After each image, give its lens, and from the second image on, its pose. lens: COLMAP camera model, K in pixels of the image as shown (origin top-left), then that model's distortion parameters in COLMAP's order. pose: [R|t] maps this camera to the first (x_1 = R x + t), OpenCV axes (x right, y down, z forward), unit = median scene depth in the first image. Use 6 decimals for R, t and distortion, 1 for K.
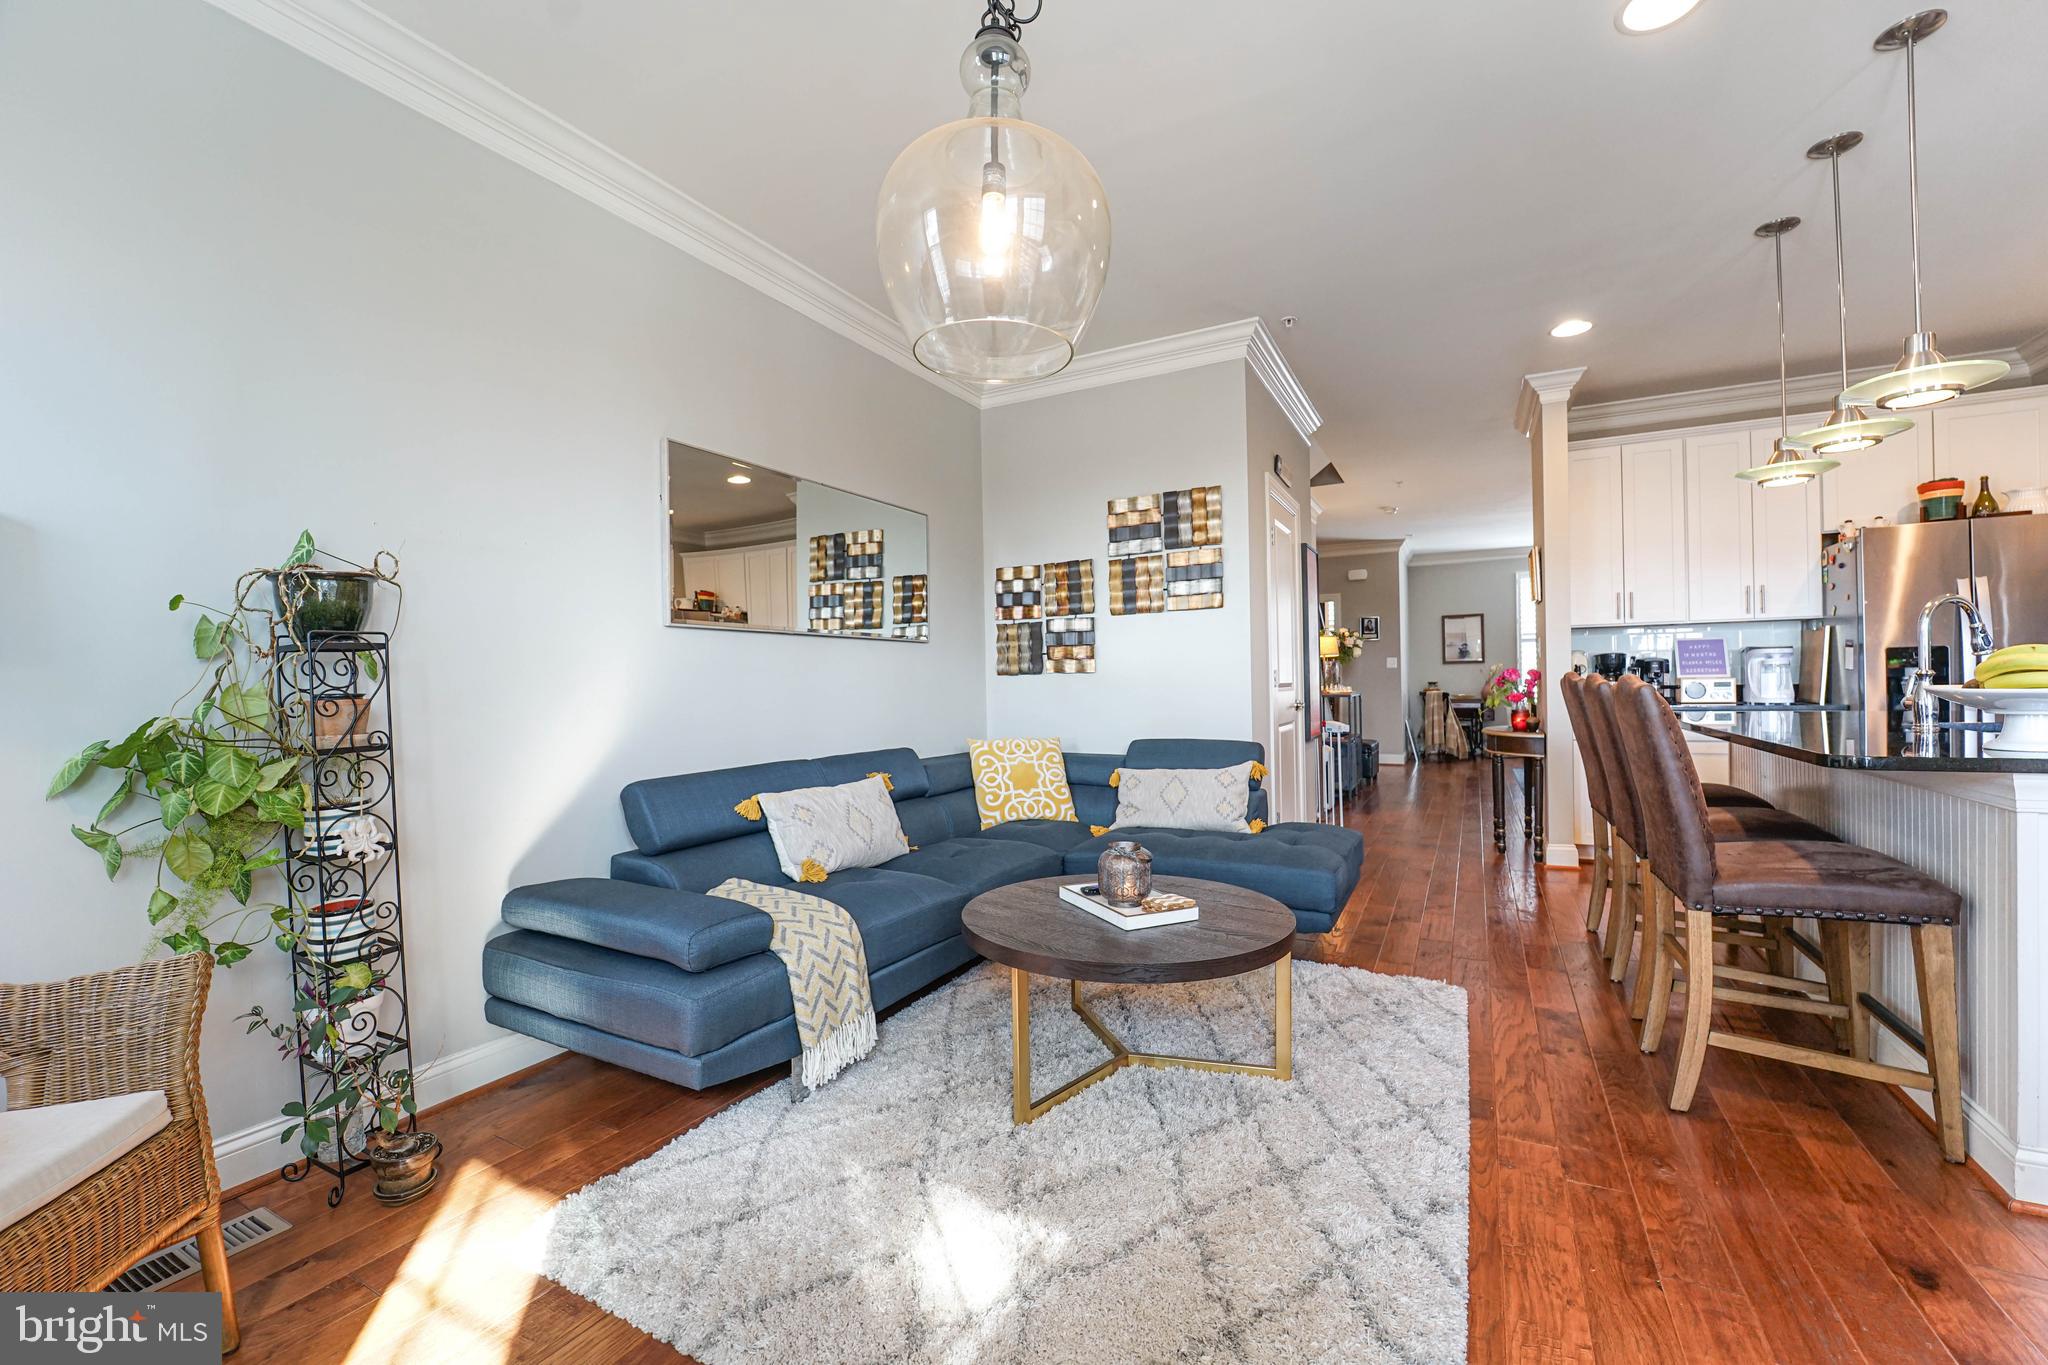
lens RADIAL K [[843.3, 0, 1013.0], [0, 843.3, 691.0], [0, 0, 1]] dist [-0.013790, 0.000924]
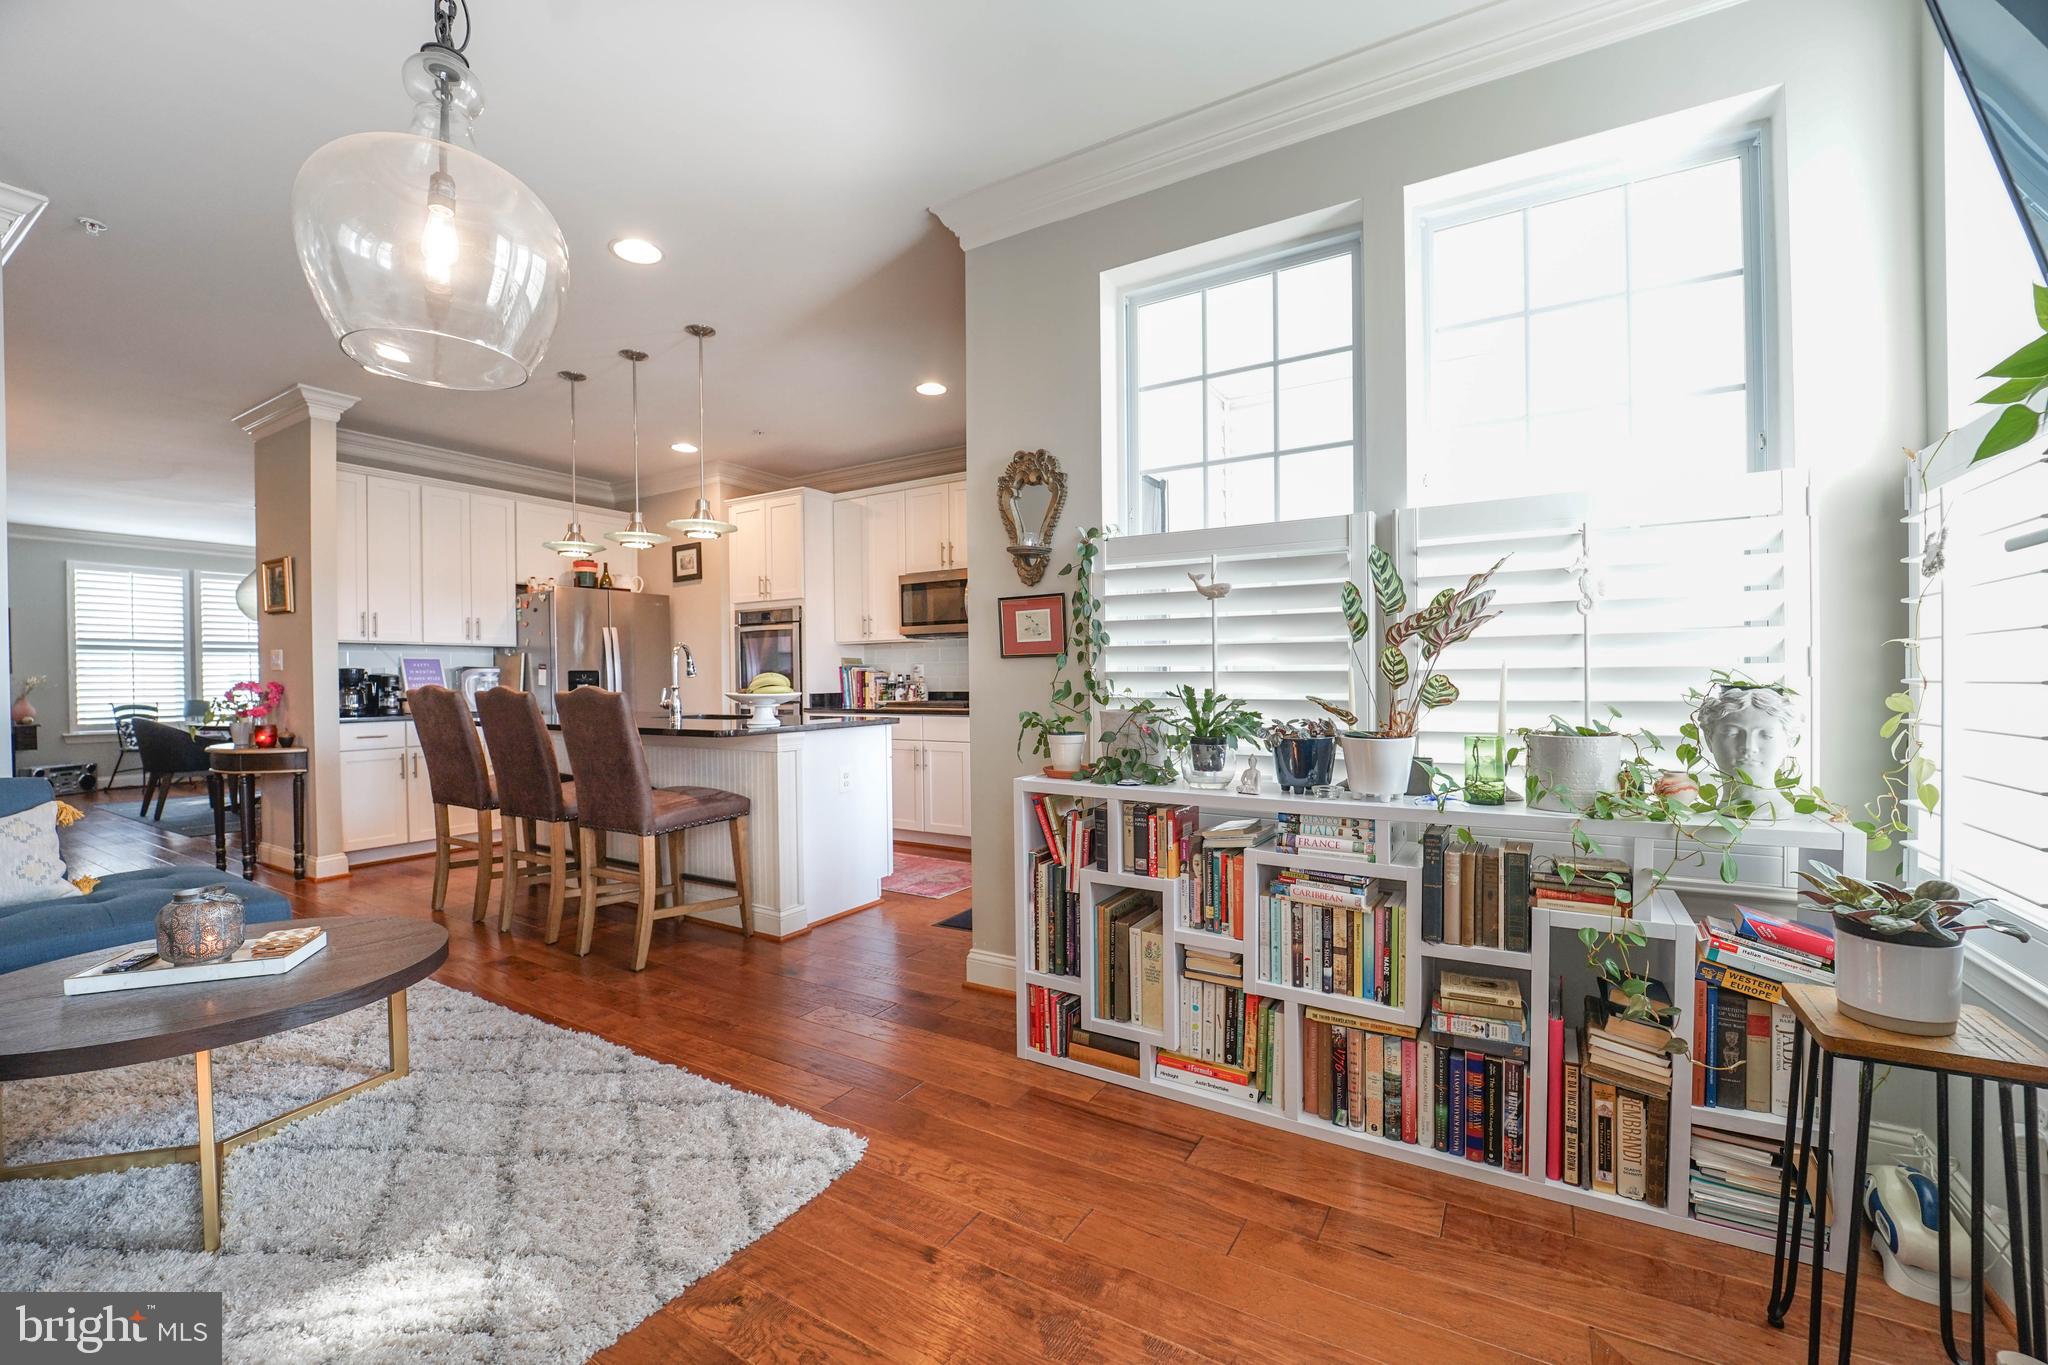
lens RADIAL K [[843.3, 0, 1069.2], [0, 843.3, 692.5], [0, 0, 1]] dist [-0.013790, 0.000924]
pose [[0.034801, 0.002470, 0.999391, -0.311137], [0.018522, 0.999824, -0.003116, 0.005595], [-0.999223, 0.018619, 0.034749, 0.064383]]
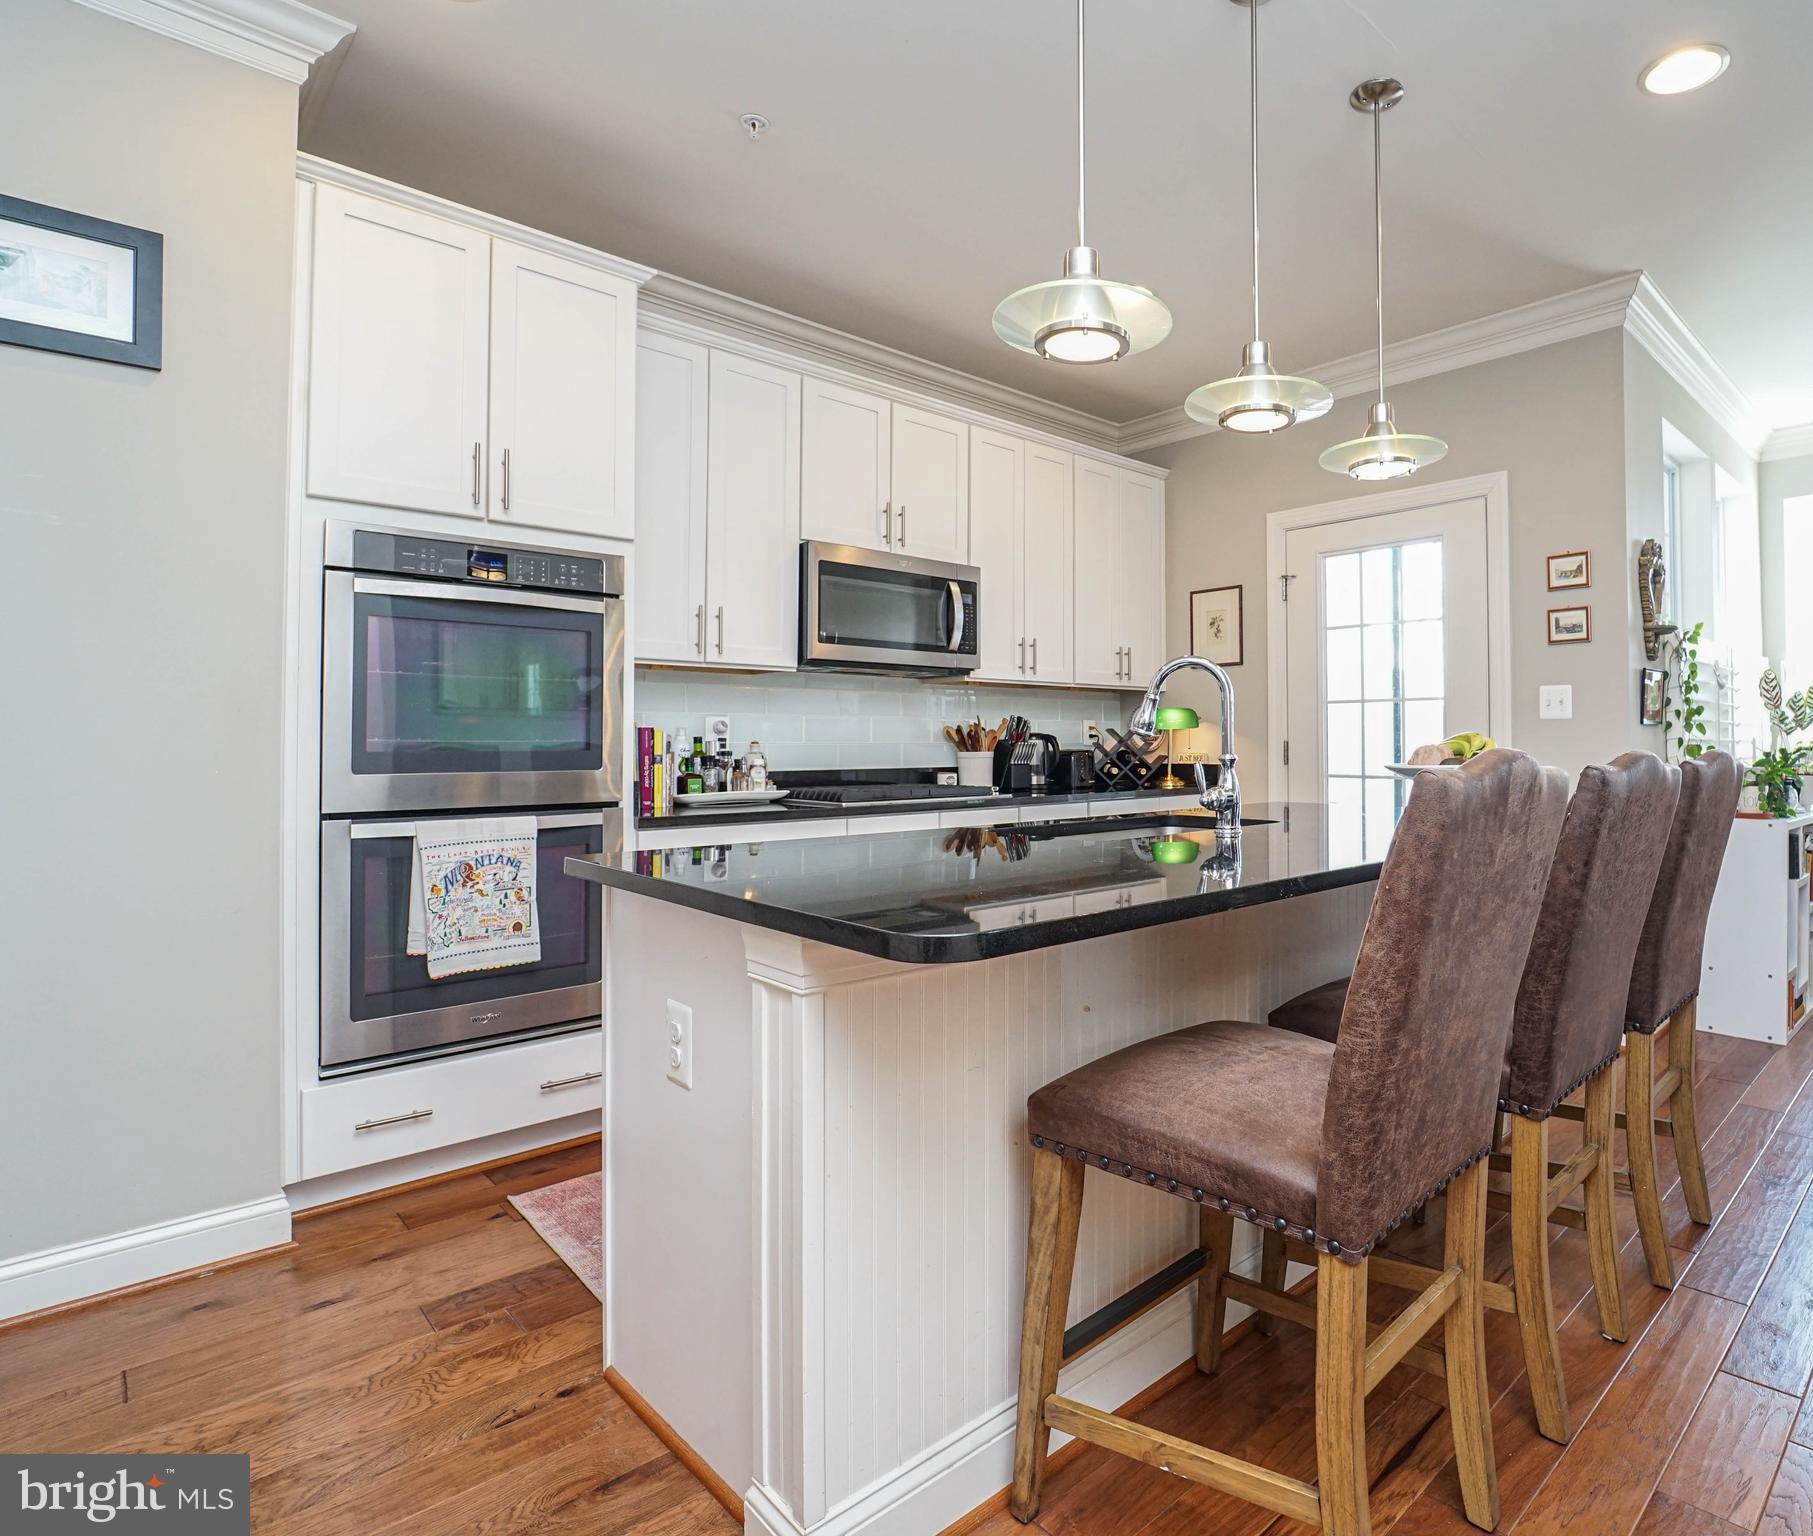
lens RADIAL K [[981.7, 0, 1108.1], [0, 981.7, 731.5], [0, 0, 1]] dist [-0.002359, -0.000468]
pose [[-0.965077, 0.028070, 0.260459, 0.469699], [0.027126, 0.999606, -0.007220, -0.020497], [-0.260559, 0.000097, -0.965458, 0.939511]]
